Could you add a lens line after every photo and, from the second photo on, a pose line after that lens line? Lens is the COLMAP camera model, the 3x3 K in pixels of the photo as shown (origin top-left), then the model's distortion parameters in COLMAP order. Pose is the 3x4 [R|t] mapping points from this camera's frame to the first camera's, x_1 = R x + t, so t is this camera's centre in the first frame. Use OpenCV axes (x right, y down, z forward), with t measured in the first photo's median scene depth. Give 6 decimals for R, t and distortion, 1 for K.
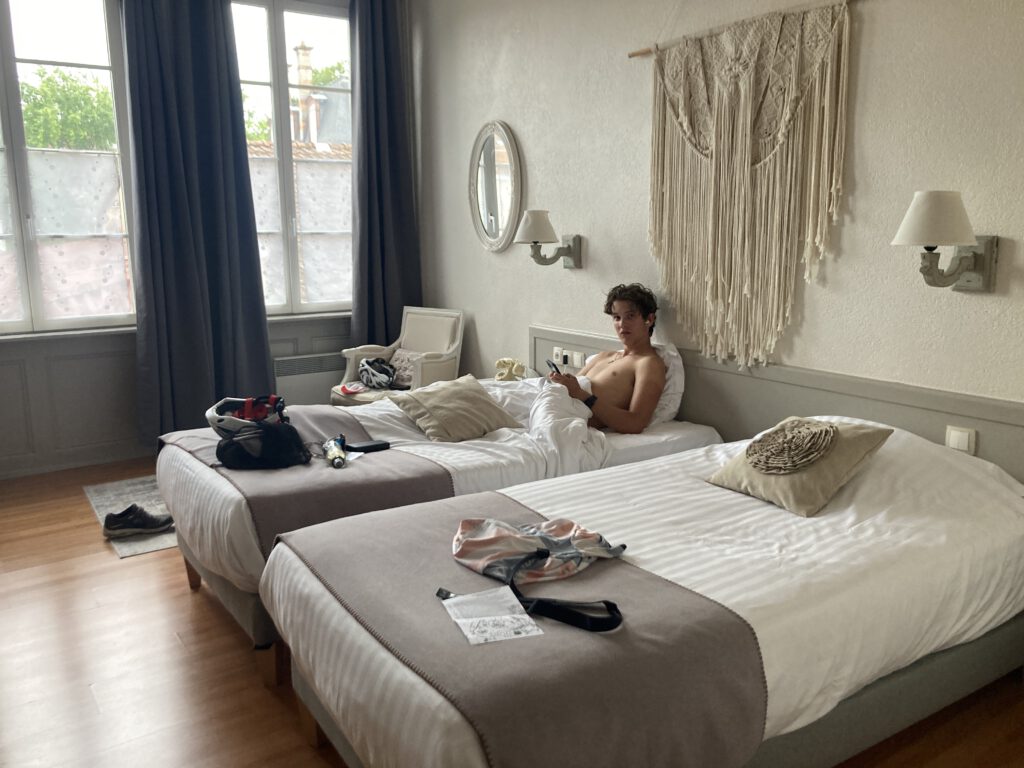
lens RADIAL K [[825.9, 0, 510.6], [0, 825.9, 381.9], [0, 0, 1]] dist [0.035066, 0.013477]
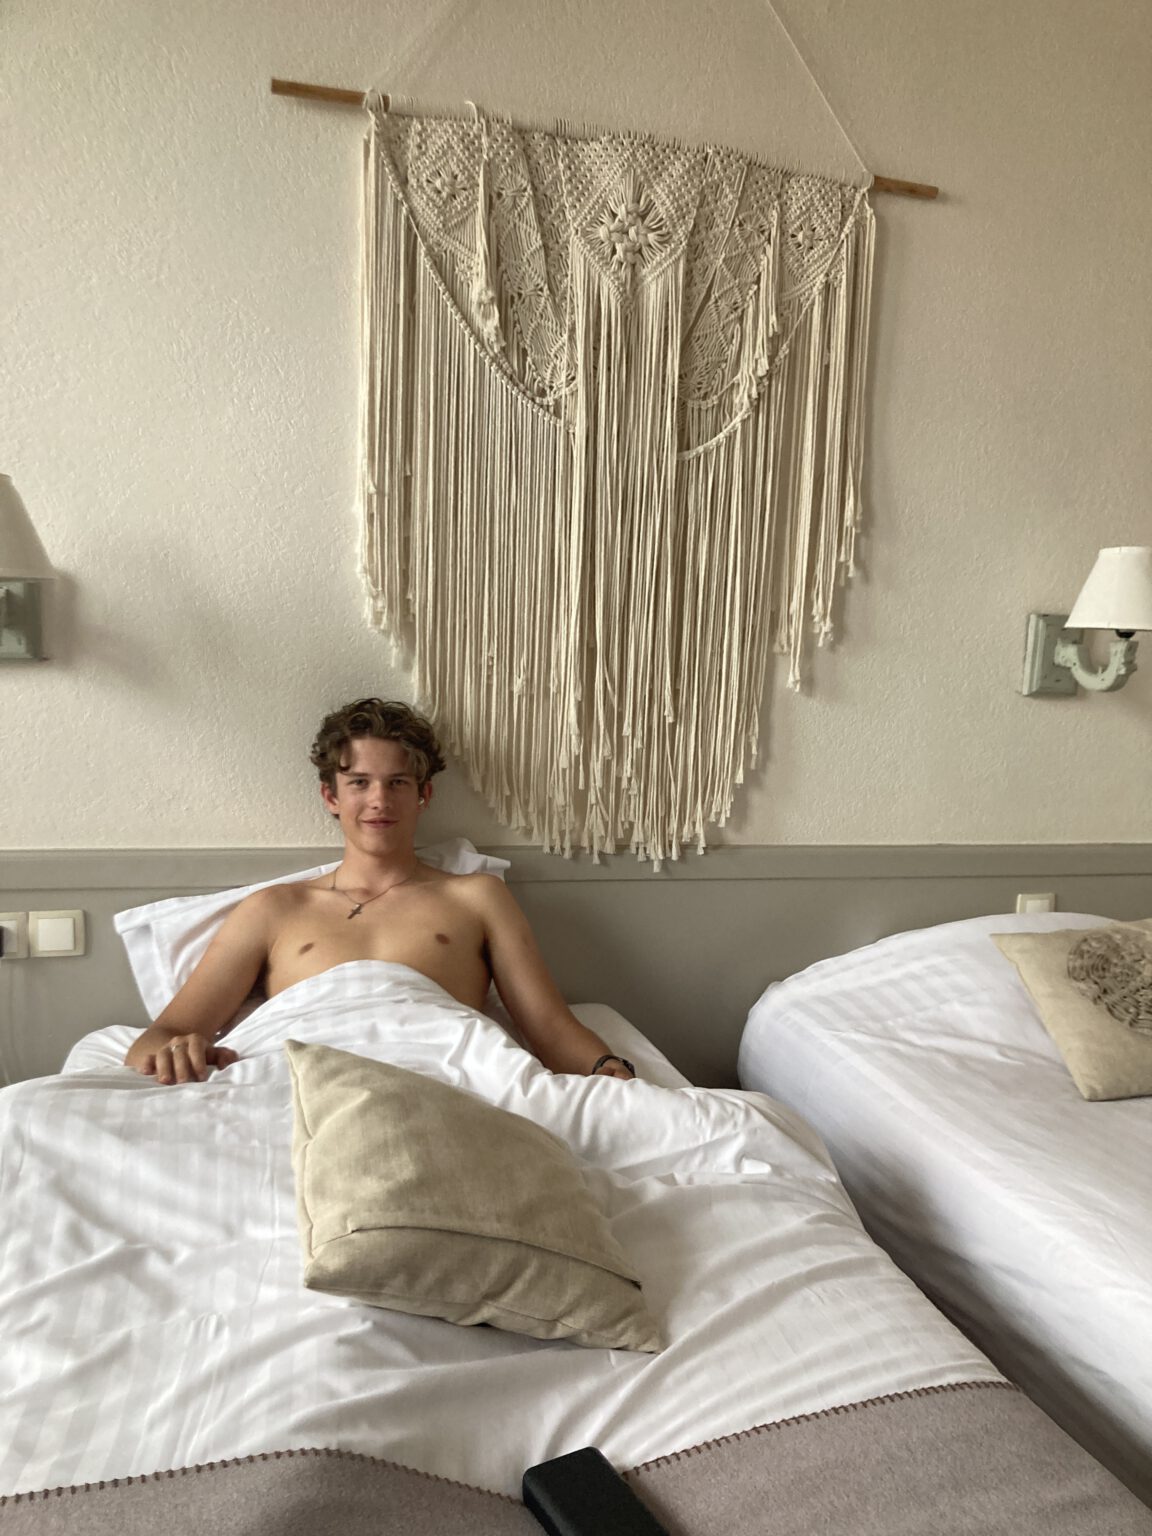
lens RADIAL K [[1238.8, 0, 556.3], [0, 1238.8, 795.2], [0, 0, 1]] dist [0.035066, 0.013477]
pose [[0.305314, -0.119587, 0.944713, -0.437637], [0.129192, 0.988112, 0.083328, -0.131205], [-0.943447, 0.096608, 0.317134, 0.851473]]
